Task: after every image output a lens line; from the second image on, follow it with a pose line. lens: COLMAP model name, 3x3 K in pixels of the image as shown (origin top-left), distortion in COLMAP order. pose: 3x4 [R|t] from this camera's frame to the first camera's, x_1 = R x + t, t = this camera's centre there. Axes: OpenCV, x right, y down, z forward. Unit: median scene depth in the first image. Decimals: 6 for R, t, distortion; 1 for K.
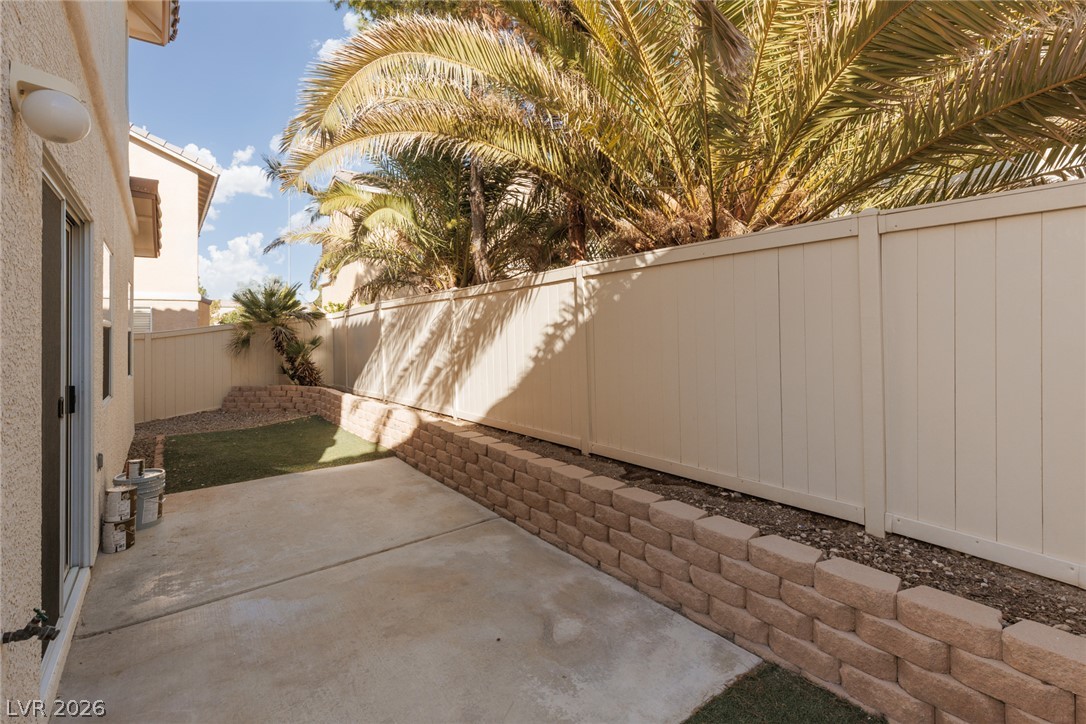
lens RADIAL K [[495.6, 0, 552.8], [0, 495.6, 324.8], [0, 0, 1]] dist [0.004892, -0.000527]
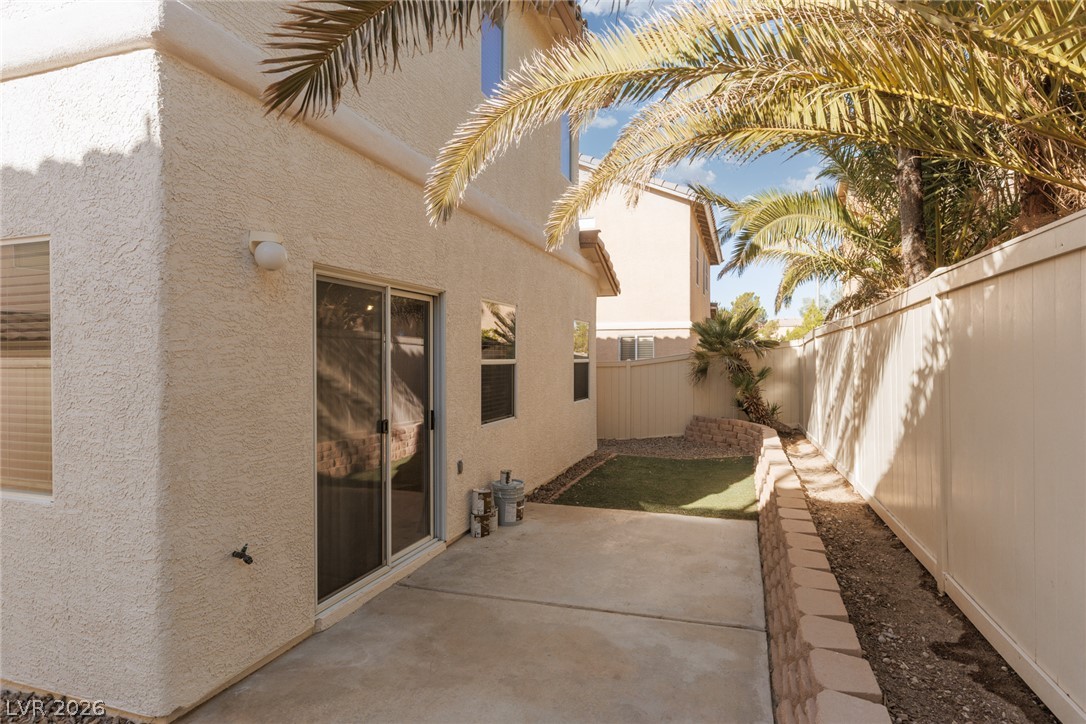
lens RADIAL K [[585.4, 0, 548.8], [0, 585.4, 363.8], [0, 0, 1]] dist [0.000310, -0.000050]
pose [[0.569242, 0.021940, -0.821877, 0.374583], [0.003306, 0.999575, 0.028973, -0.036024], [0.822164, -0.019209, 0.568927, 0.211703]]
